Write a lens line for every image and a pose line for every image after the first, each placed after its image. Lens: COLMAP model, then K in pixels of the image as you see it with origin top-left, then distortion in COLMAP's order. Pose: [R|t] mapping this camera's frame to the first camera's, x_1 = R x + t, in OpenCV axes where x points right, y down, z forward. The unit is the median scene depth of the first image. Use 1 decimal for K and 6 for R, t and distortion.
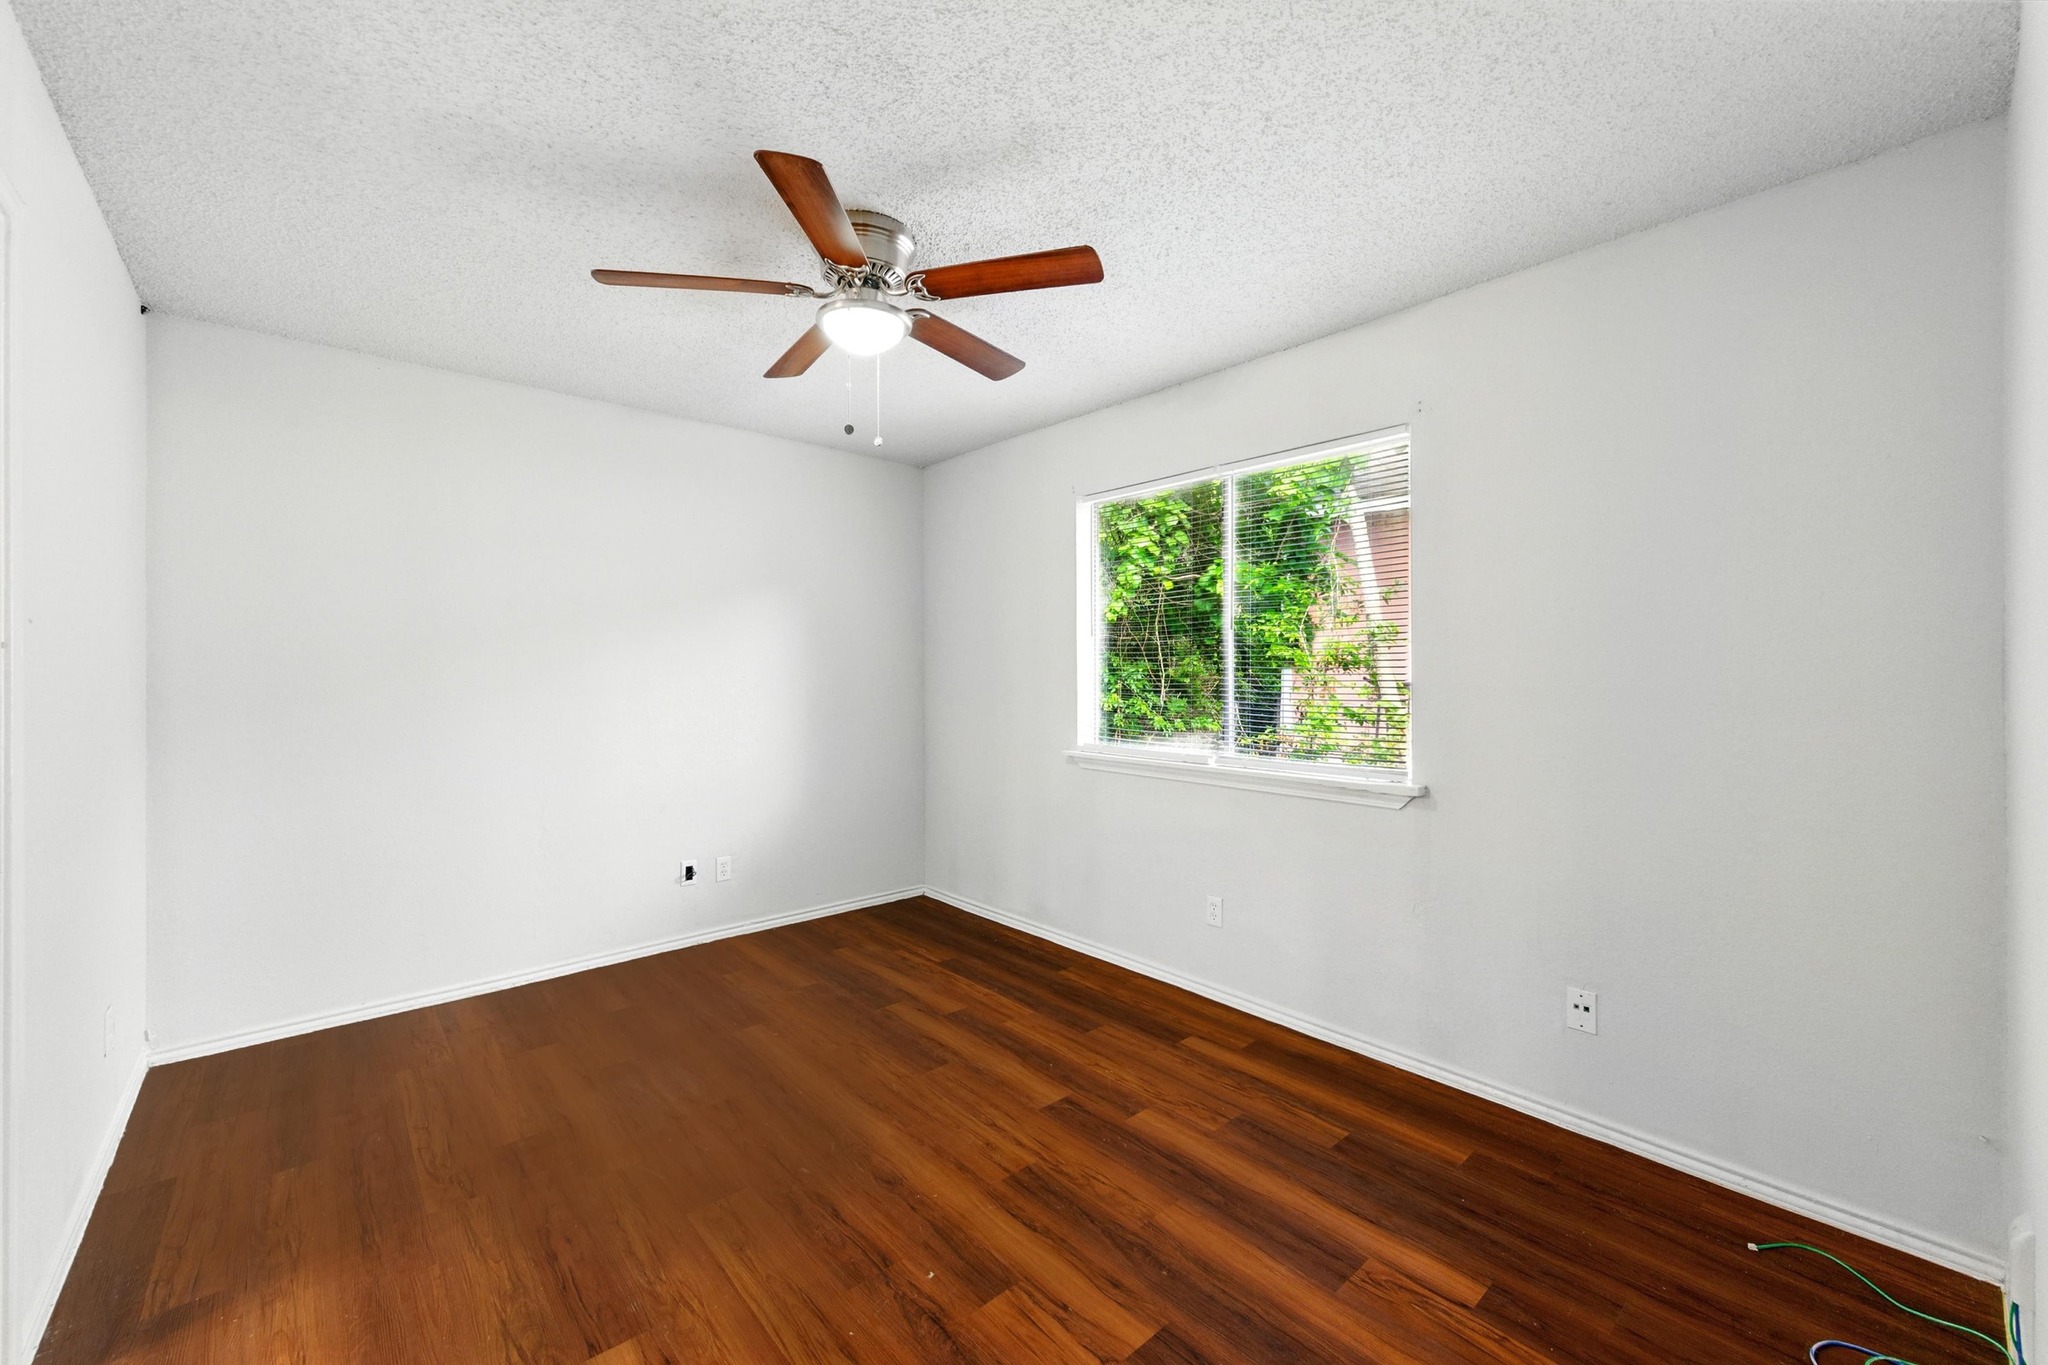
lens RADIAL K [[797.1, 0, 1024.0], [0, 797.1, 673.5], [0, 0, 1]] dist [0.006109, -0.000018]
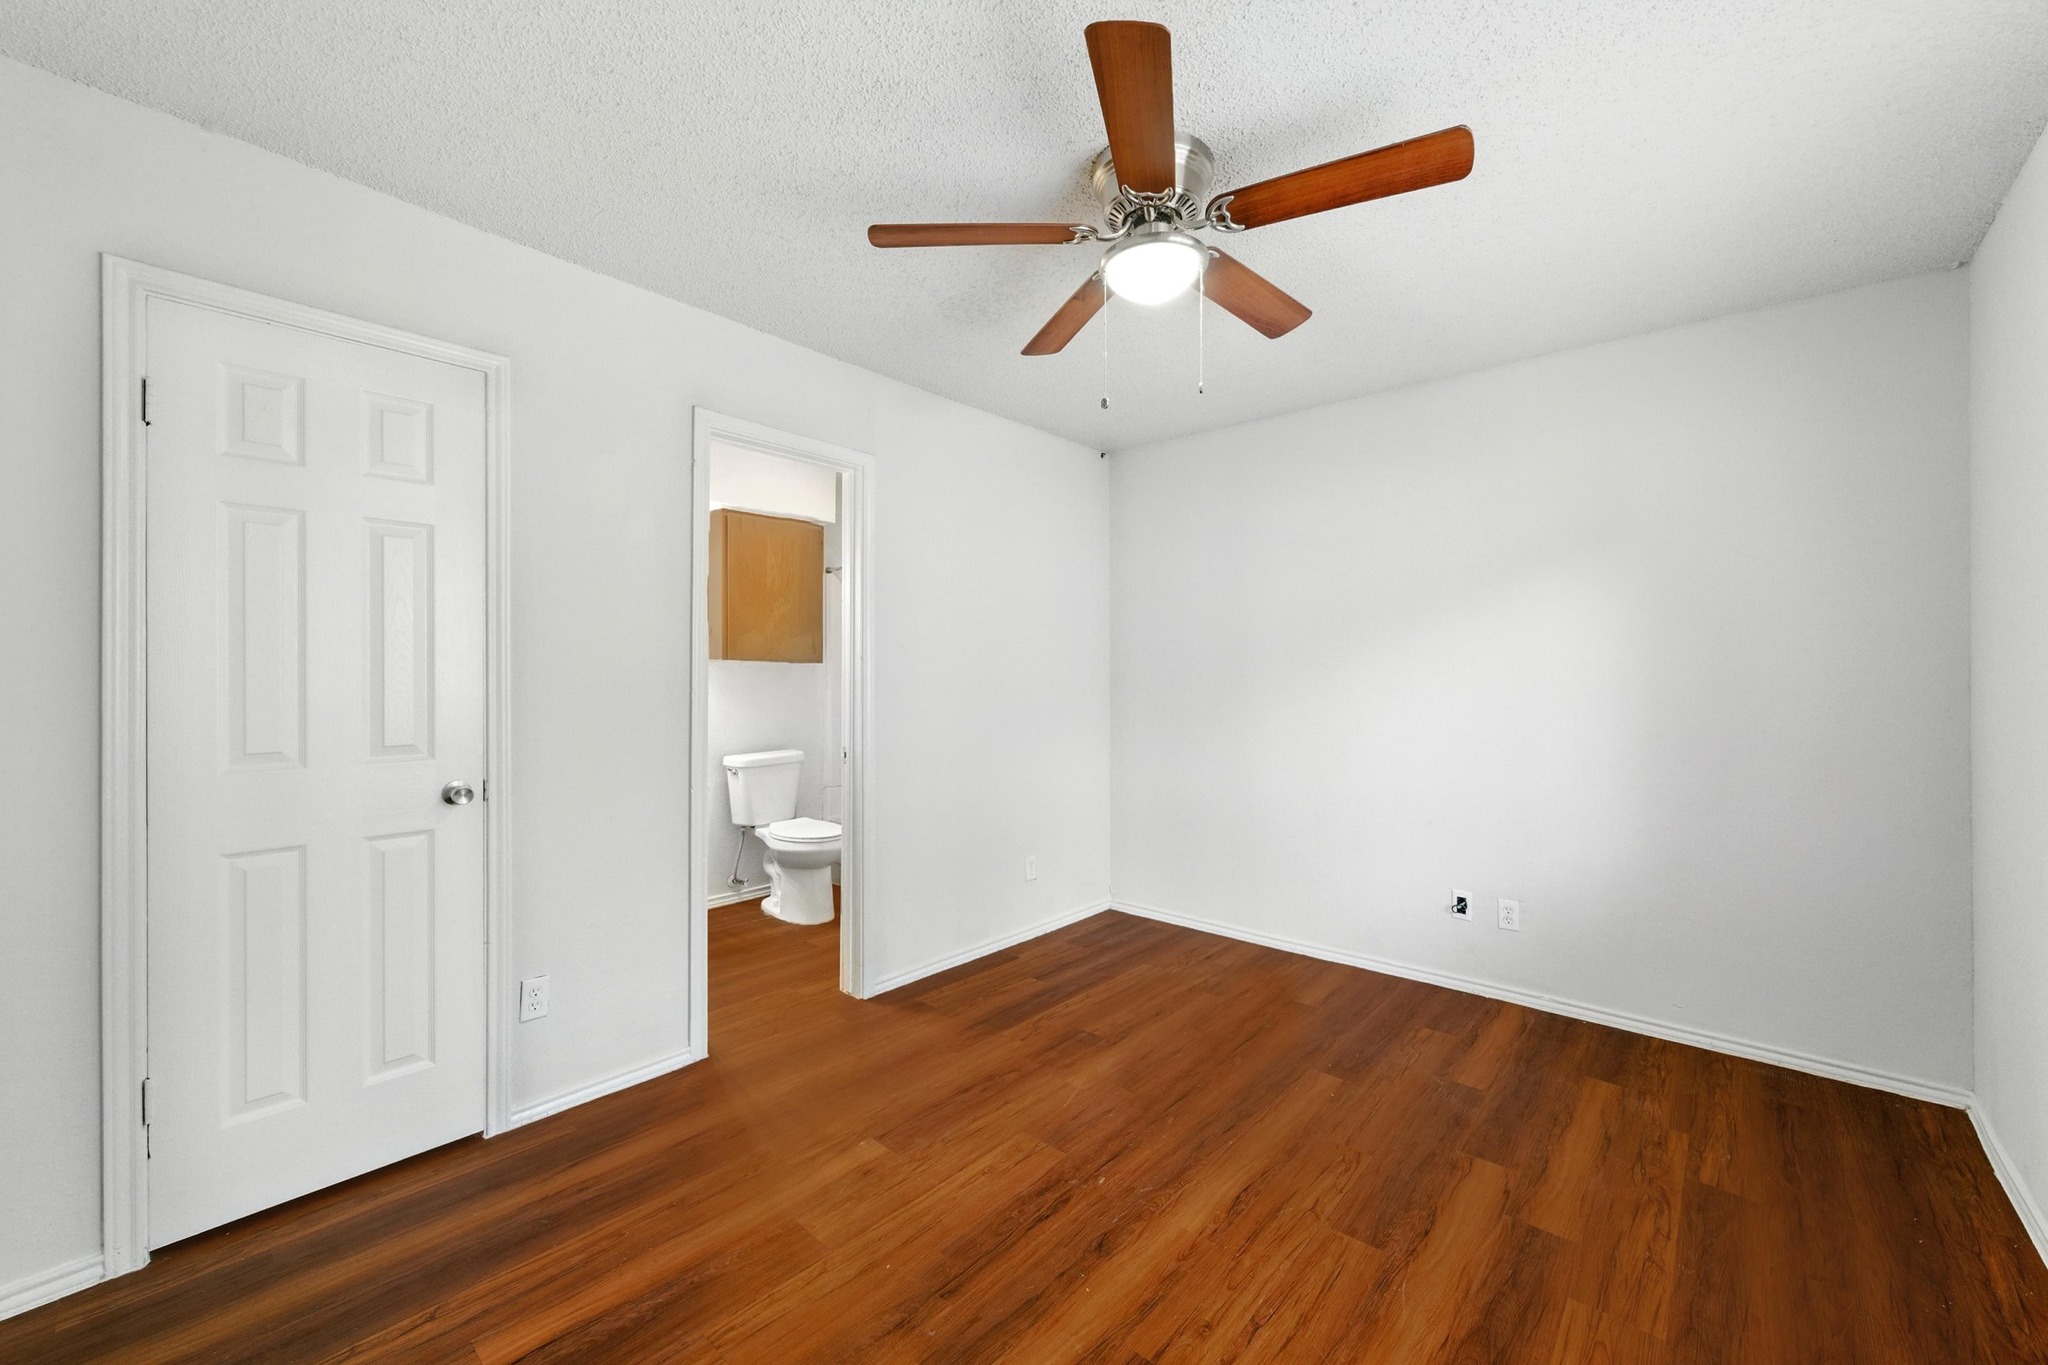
lens RADIAL K [[797.1, 0, 1024.0], [0, 797.1, 673.5], [0, 0, 1]] dist [0.006109, -0.000018]
pose [[0.133199, -0.001517, -0.991088, 0.530786], [-0.002787, 0.999994, -0.001905, 0.007264], [0.991085, 0.003016, 0.133194, 0.612065]]
